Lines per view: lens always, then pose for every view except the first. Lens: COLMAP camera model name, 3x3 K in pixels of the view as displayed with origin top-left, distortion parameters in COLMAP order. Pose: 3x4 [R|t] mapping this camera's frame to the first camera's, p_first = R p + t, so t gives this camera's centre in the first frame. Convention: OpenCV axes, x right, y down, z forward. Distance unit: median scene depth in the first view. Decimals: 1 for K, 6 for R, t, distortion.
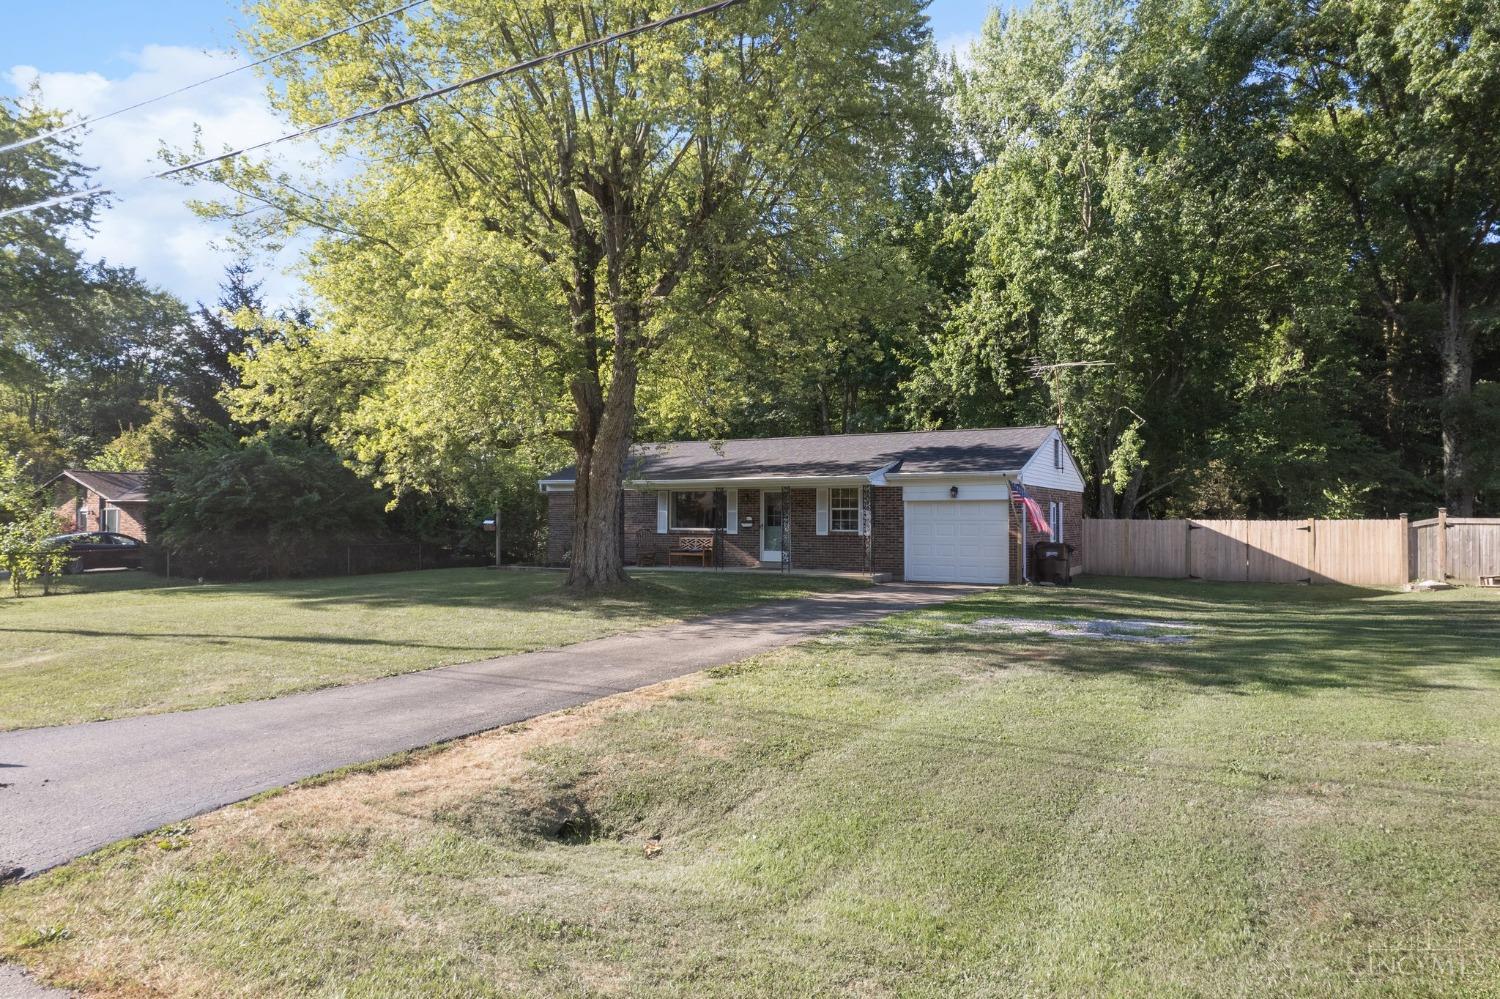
lens RADIAL K [[950.6, 0, 750.0], [0, 950.6, 499.5], [0, 0, 1]] dist [-0.038536, 0.001615]
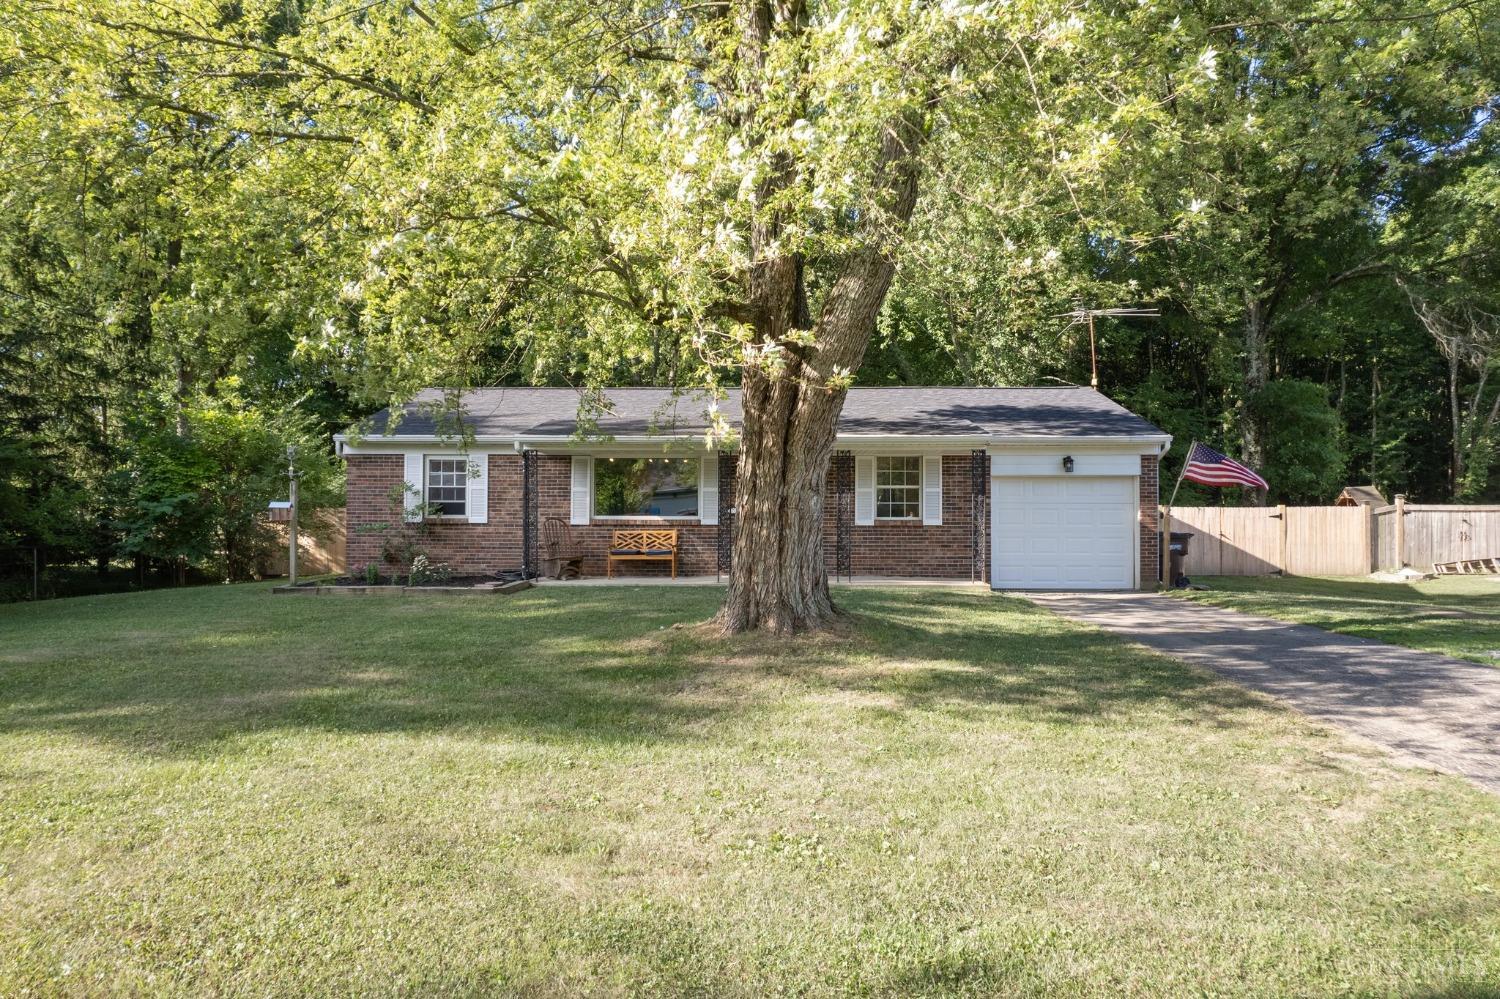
lens RADIAL K [[950.6, 0, 750.0], [0, 950.6, 499.5], [0, 0, 1]] dist [-0.038536, 0.001615]
pose [[0.887623, 0.007680, 0.460506, -0.308638], [-0.009173, 0.999957, 0.001005, 0.019322], [-0.460479, -0.005116, 0.887656, 0.438464]]
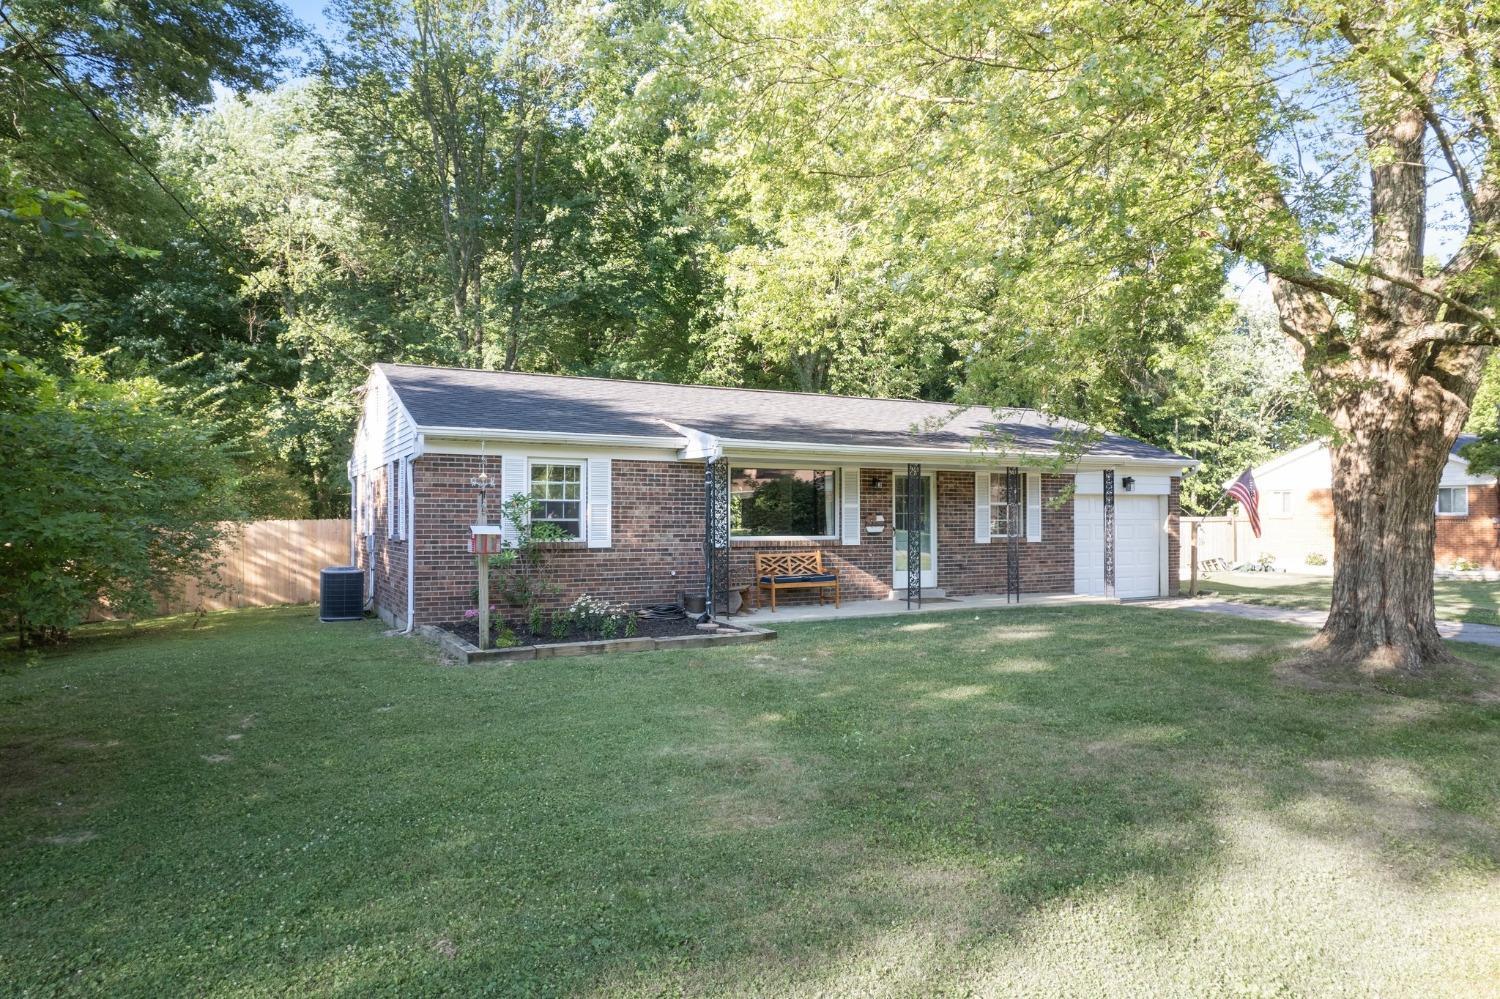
lens RADIAL K [[950.6, 0, 750.0], [0, 950.6, 499.5], [0, 0, 1]] dist [-0.038536, 0.001615]
pose [[0.544223, 0.011675, 0.838860, -0.568961], [-0.017348, 0.999846, -0.002662, 0.011768], [-0.838761, -0.013104, 0.544341, 0.778497]]
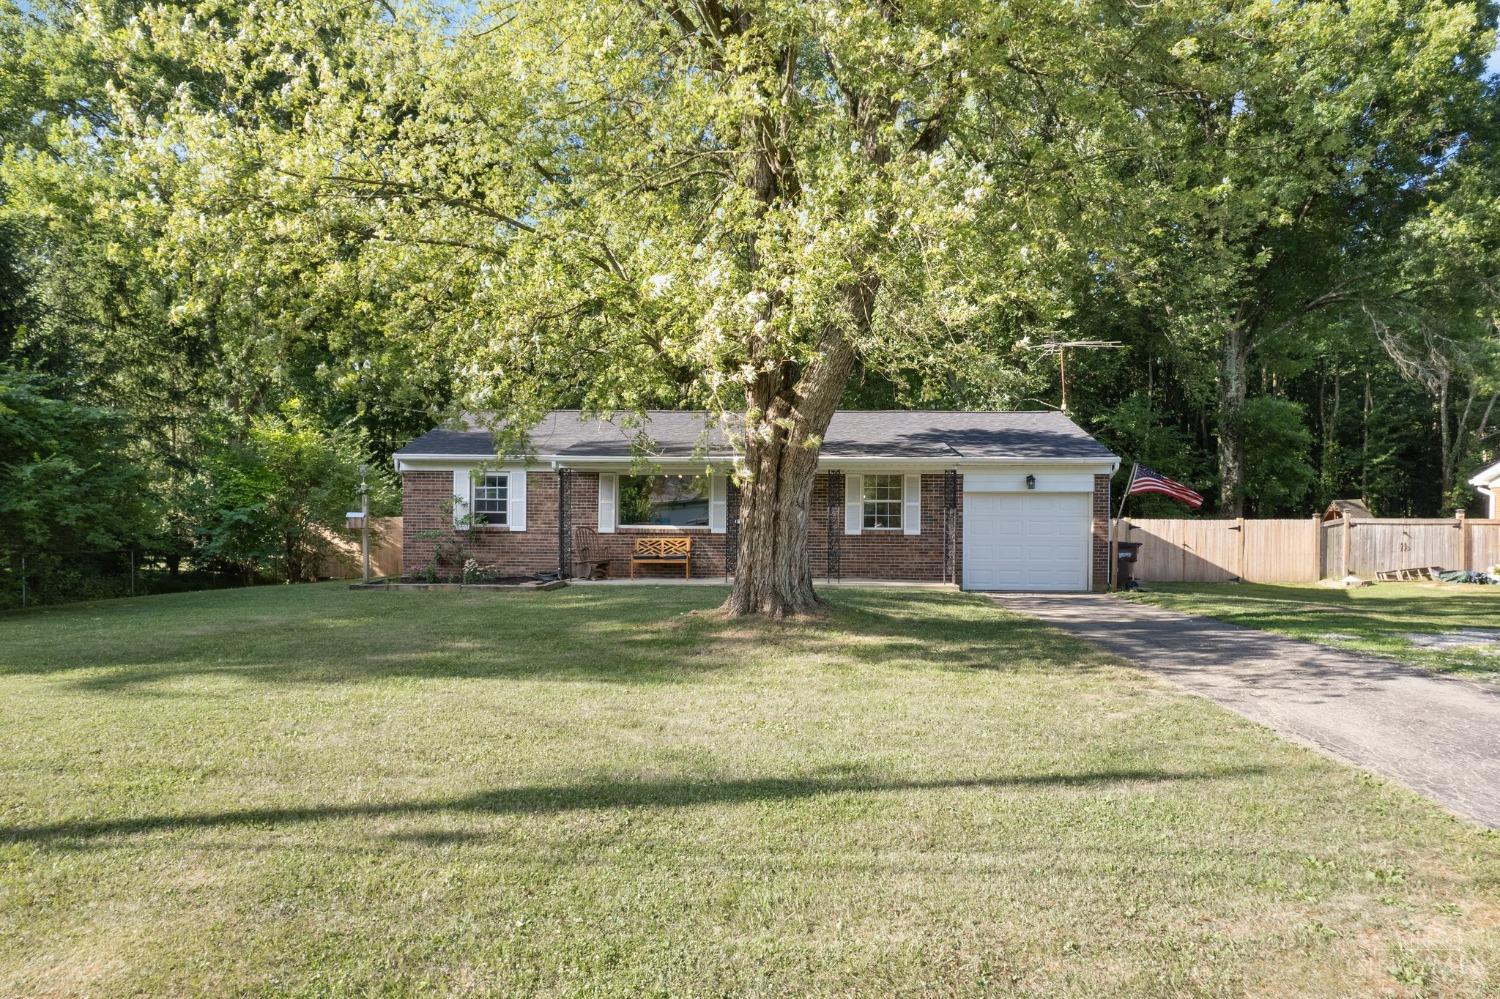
lens RADIAL K [[950.6, 0, 750.0], [0, 950.6, 499.5], [0, 0, 1]] dist [-0.038536, 0.001615]
pose [[0.891454, 0.016069, 0.452826, -0.353151], [-0.013392, 0.999869, -0.009117, 0.017159], [-0.452914, 0.002064, 0.891552, 0.345279]]
